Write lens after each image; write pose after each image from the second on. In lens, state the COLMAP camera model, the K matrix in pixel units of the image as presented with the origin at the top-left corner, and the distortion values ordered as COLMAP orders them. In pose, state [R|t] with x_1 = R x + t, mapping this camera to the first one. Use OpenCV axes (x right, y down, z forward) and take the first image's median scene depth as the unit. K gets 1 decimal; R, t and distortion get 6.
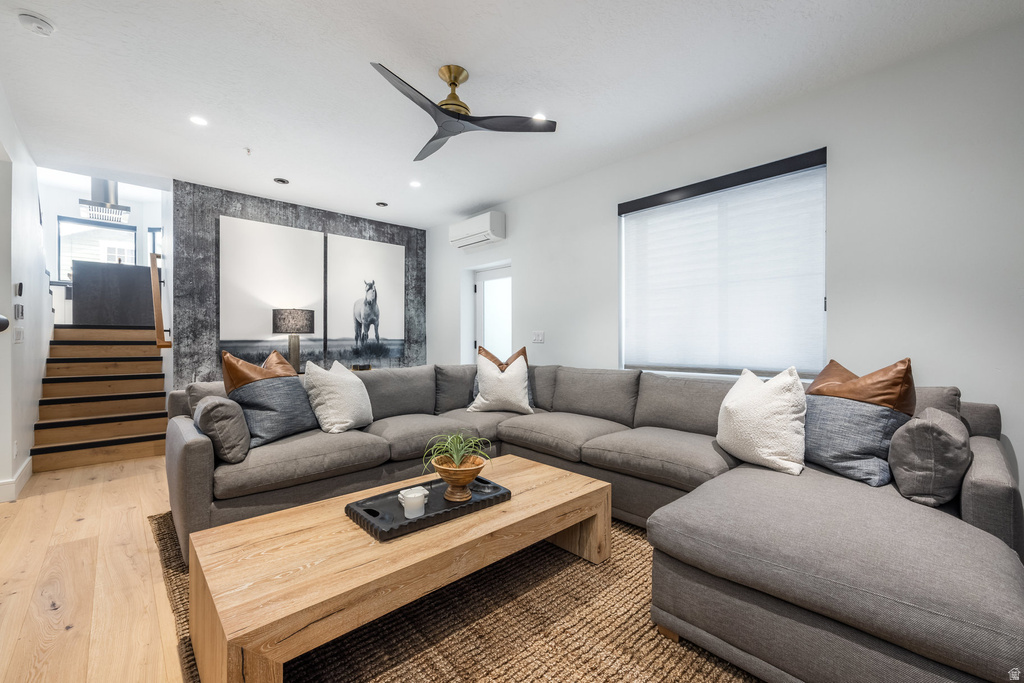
lens RADIAL K [[412.1, 0, 532.9], [0, 412.1, 343.5], [0, 0, 1]] dist [-0.001530, -0.000080]
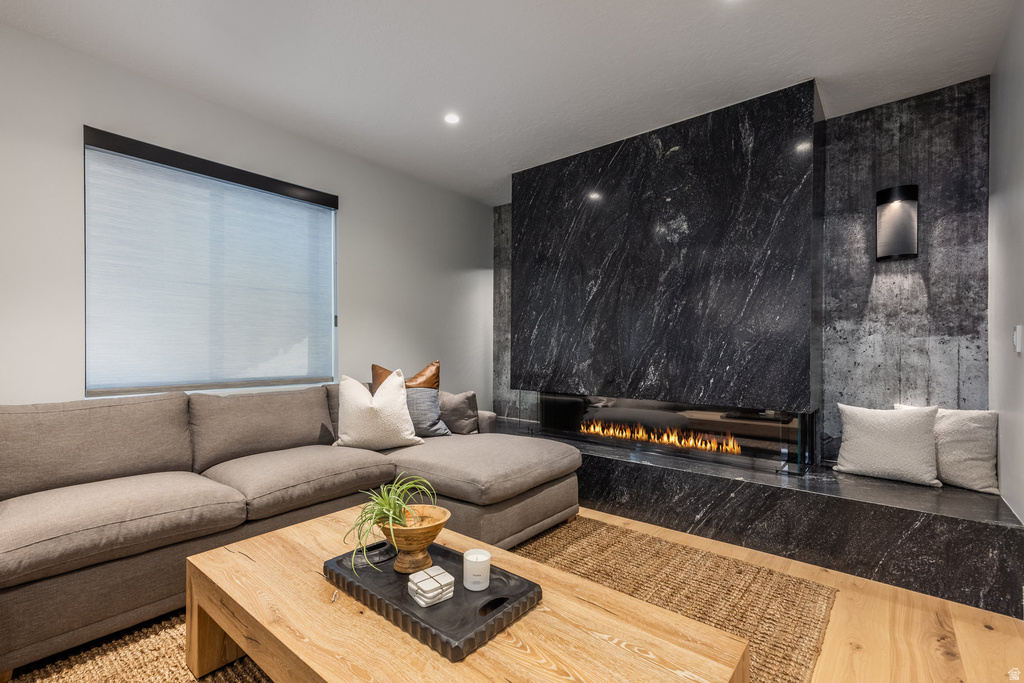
lens RADIAL K [[436.5, 0, 492.2], [0, 436.5, 342.3], [0, 0, 1]] dist [0.015339, -0.000839]
pose [[-0.056818, 0.015563, 0.998263, -0.713534], [0.007396, 0.999858, -0.015167, -0.007623], [-0.998357, 0.006522, -0.056925, 0.663828]]
